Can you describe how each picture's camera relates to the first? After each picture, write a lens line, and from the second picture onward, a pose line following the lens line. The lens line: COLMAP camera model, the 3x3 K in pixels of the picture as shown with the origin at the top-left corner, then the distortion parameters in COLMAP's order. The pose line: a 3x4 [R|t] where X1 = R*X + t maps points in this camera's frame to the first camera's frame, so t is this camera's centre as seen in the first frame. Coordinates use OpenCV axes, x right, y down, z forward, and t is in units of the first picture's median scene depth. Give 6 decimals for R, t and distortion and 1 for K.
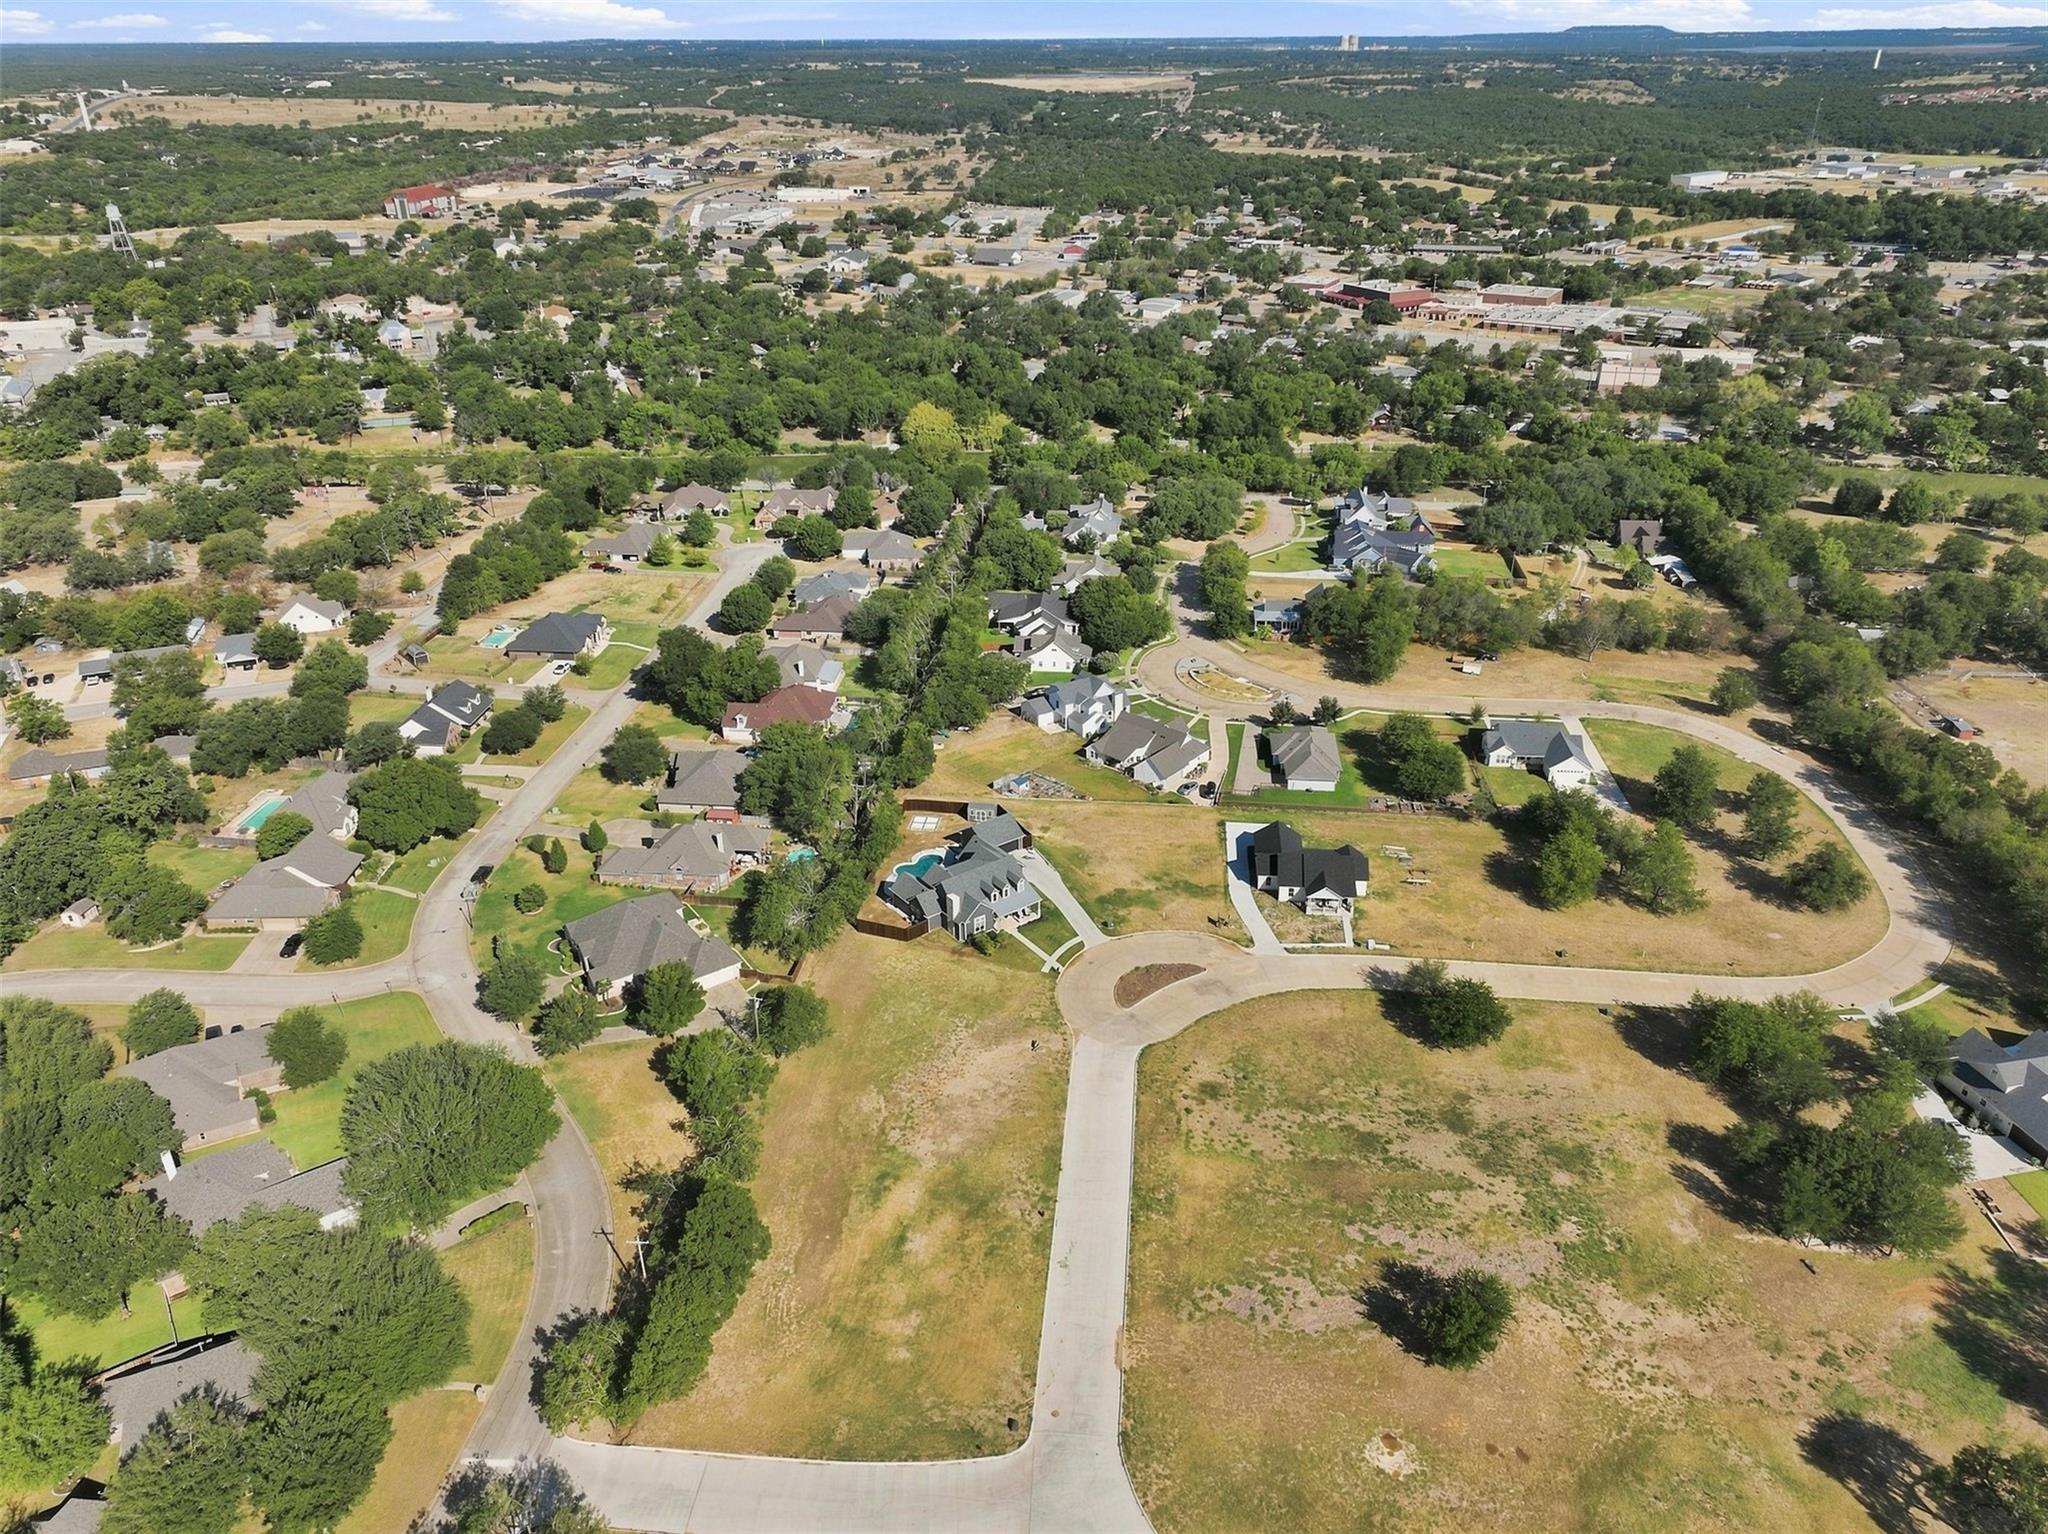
lens RADIAL K [[1429.2, 0, 1028.8], [0, 1429.2, 783.6], [0, 0, 1]] dist [0.004665, 0.002223]
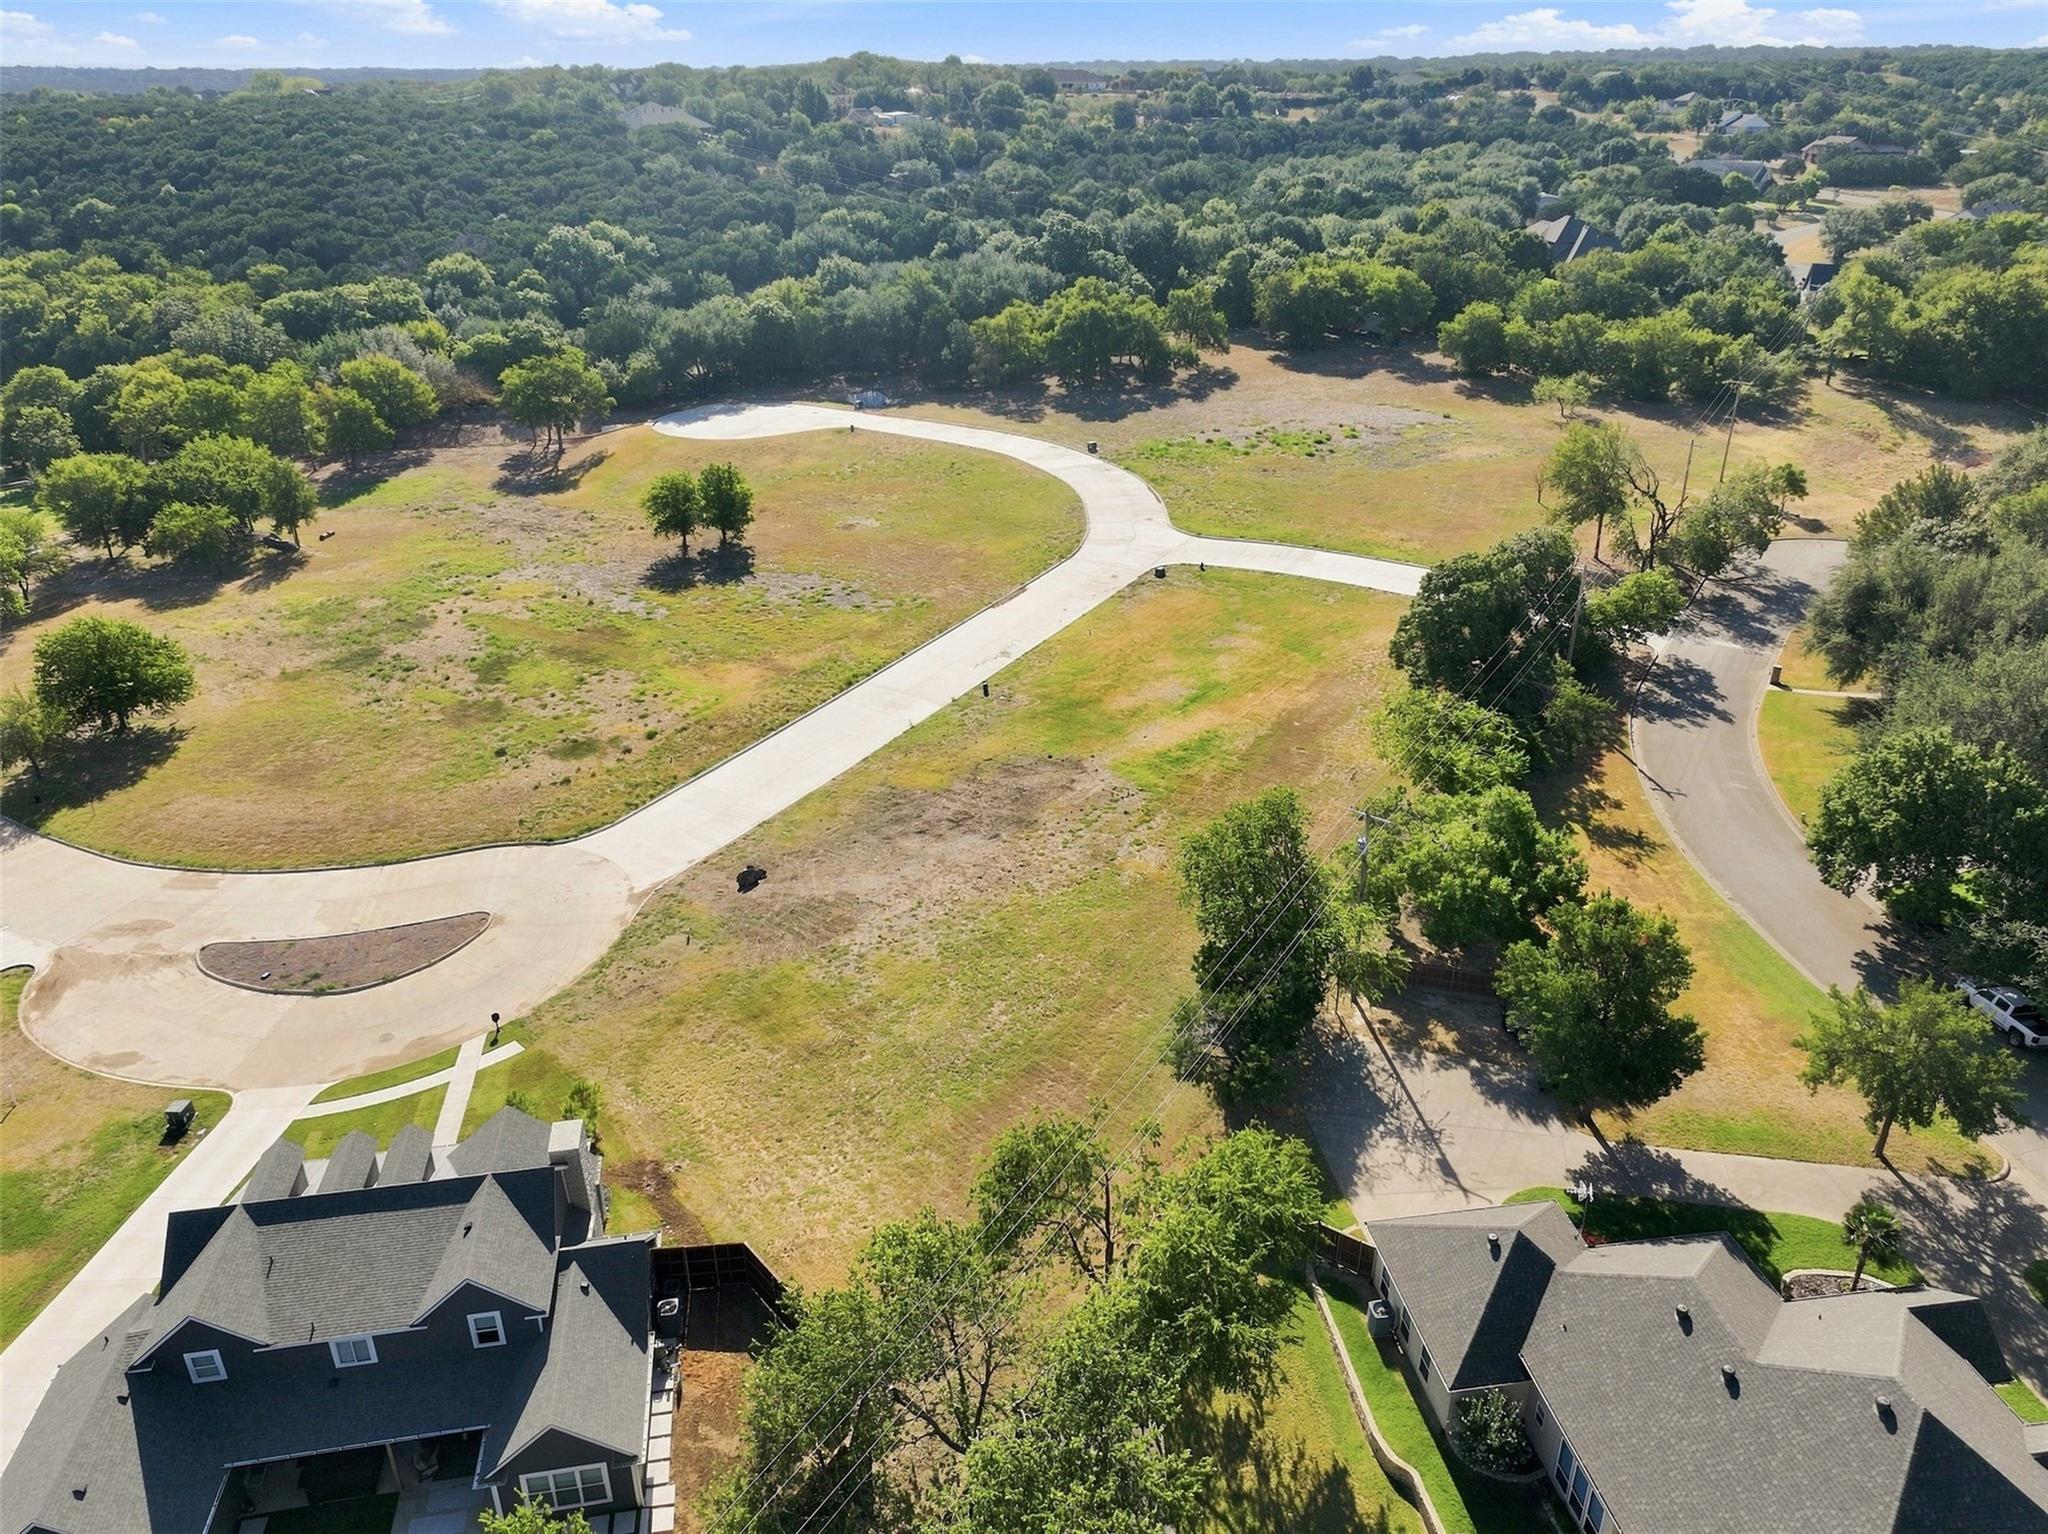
lens RADIAL K [[1429.2, 0, 1028.8], [0, 1429.2, 783.6], [0, 0, 1]] dist [0.004665, 0.002223]
pose [[-0.892901, -0.191092, 0.407691, -0.297590], [0.219799, 0.605255, 0.765085, -0.192601], [-0.392958, 0.772755, -0.498431, 1.369250]]
